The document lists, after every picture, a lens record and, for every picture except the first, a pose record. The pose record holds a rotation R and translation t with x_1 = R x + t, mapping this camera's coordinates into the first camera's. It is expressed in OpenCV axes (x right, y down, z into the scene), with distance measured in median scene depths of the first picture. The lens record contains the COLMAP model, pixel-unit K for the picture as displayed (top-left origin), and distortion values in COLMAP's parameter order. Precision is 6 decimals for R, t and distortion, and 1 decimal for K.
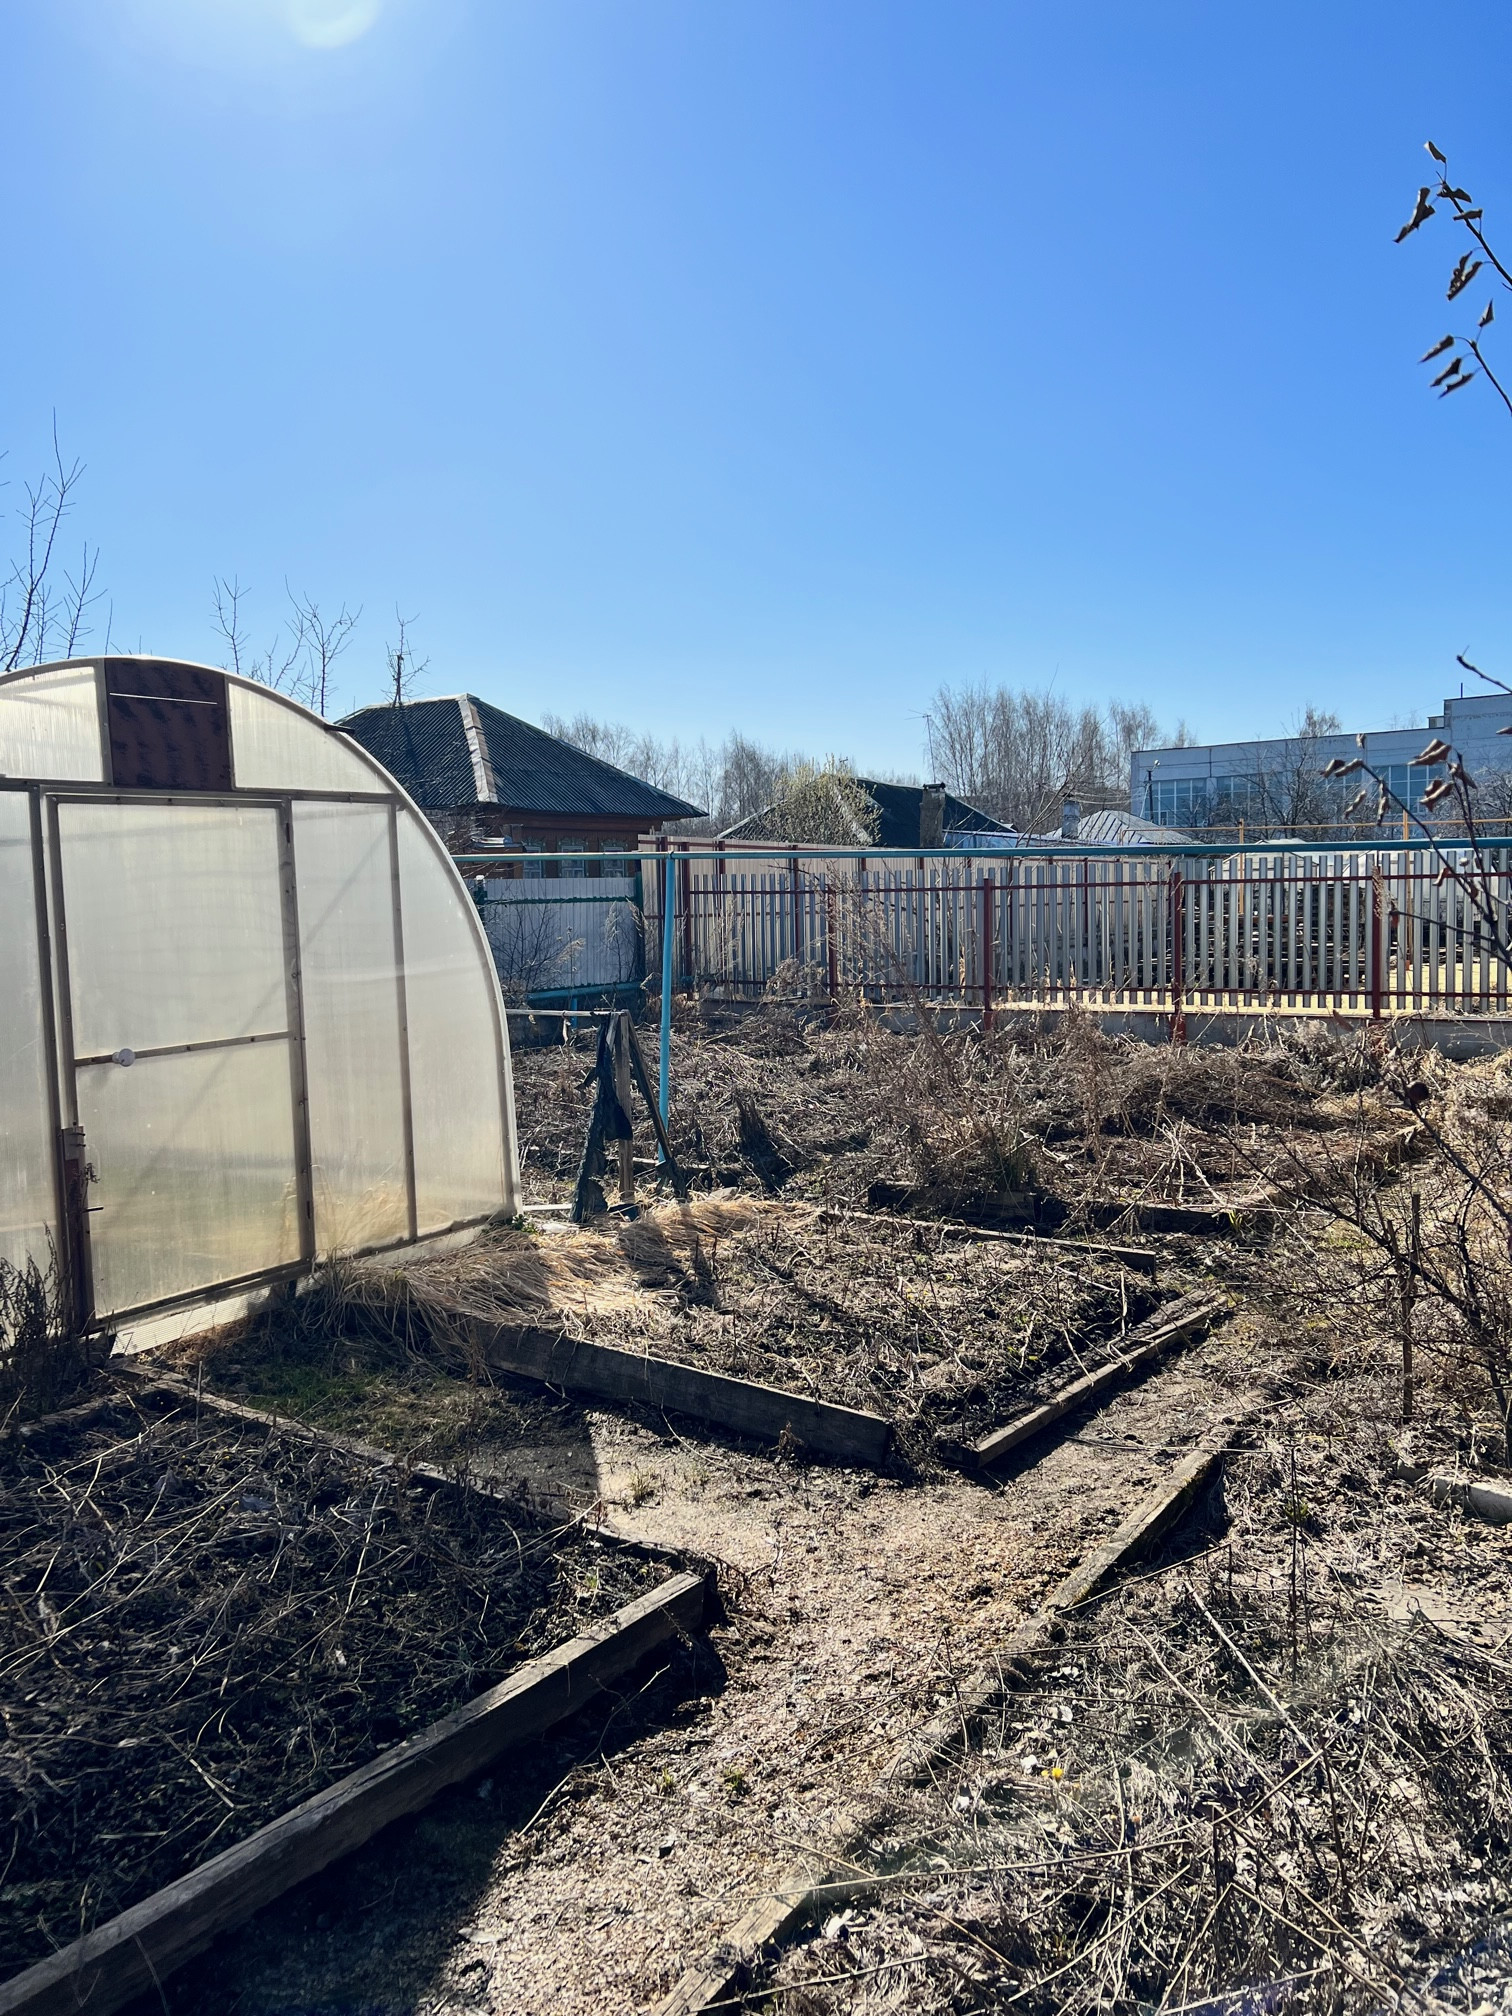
lens RADIAL K [[1513.5, 0, 756.0], [0, 1513.5, 1008.0], [0, 0, 1]] dist [0.092531, -0.156392]
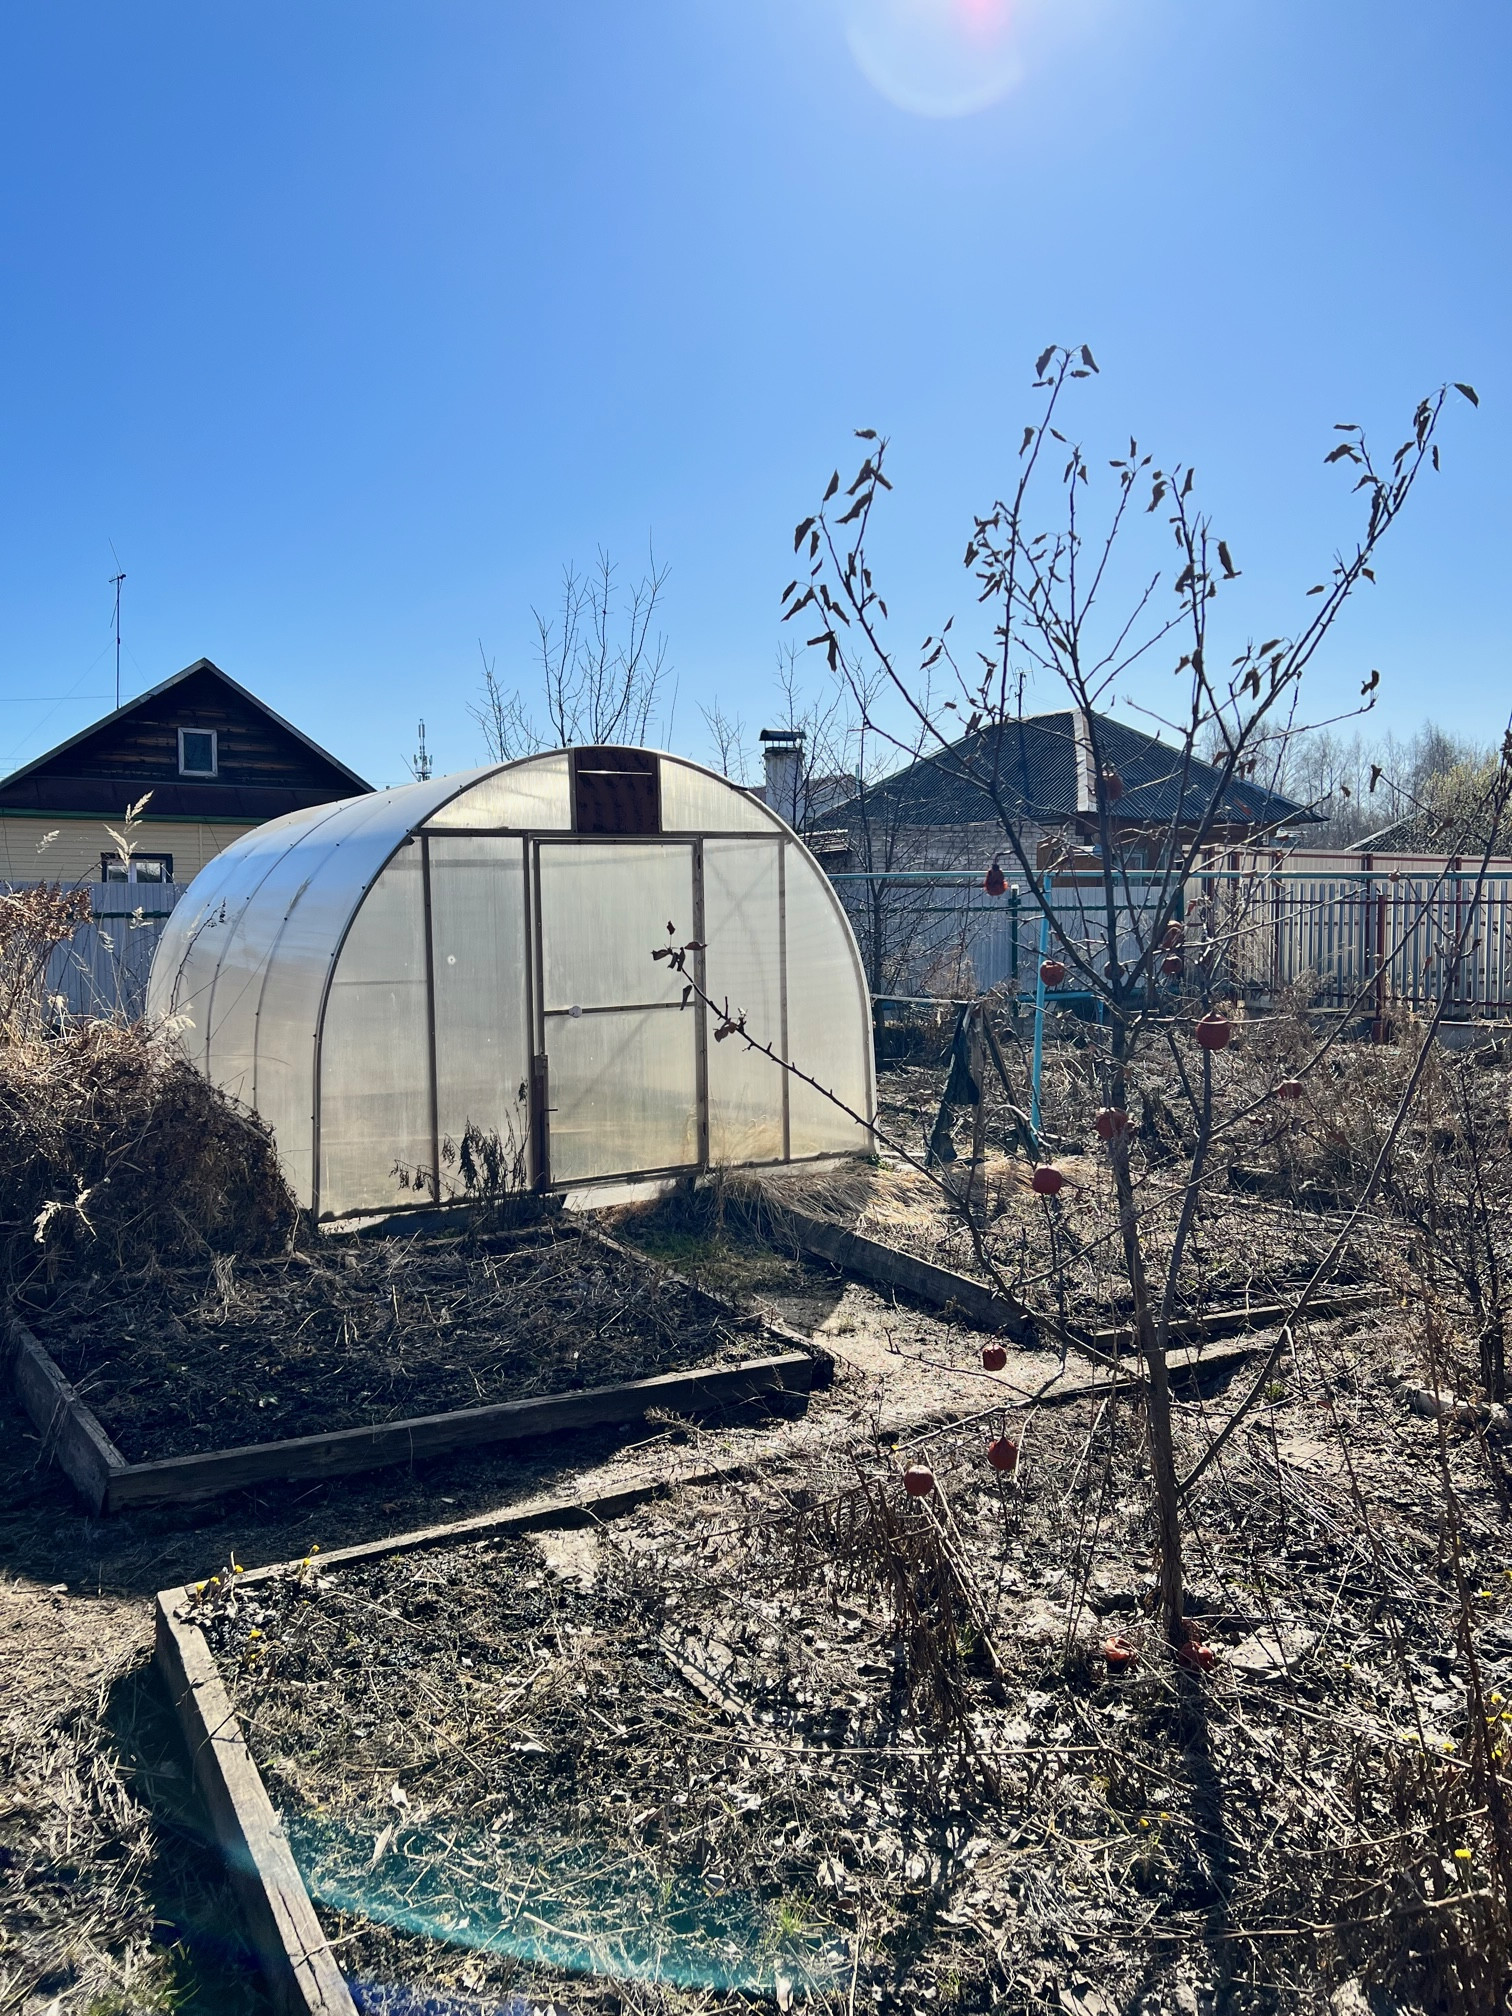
lens RADIAL K [[1513.5, 0, 756.0], [0, 1513.5, 1008.0], [0, 0, 1]] dist [0.092531, -0.156392]
pose [[0.909862, 0.043819, -0.412590, 0.339586], [-0.044689, 0.998972, 0.007545, 0.008670], [0.412496, 0.011573, 0.910886, -0.268466]]
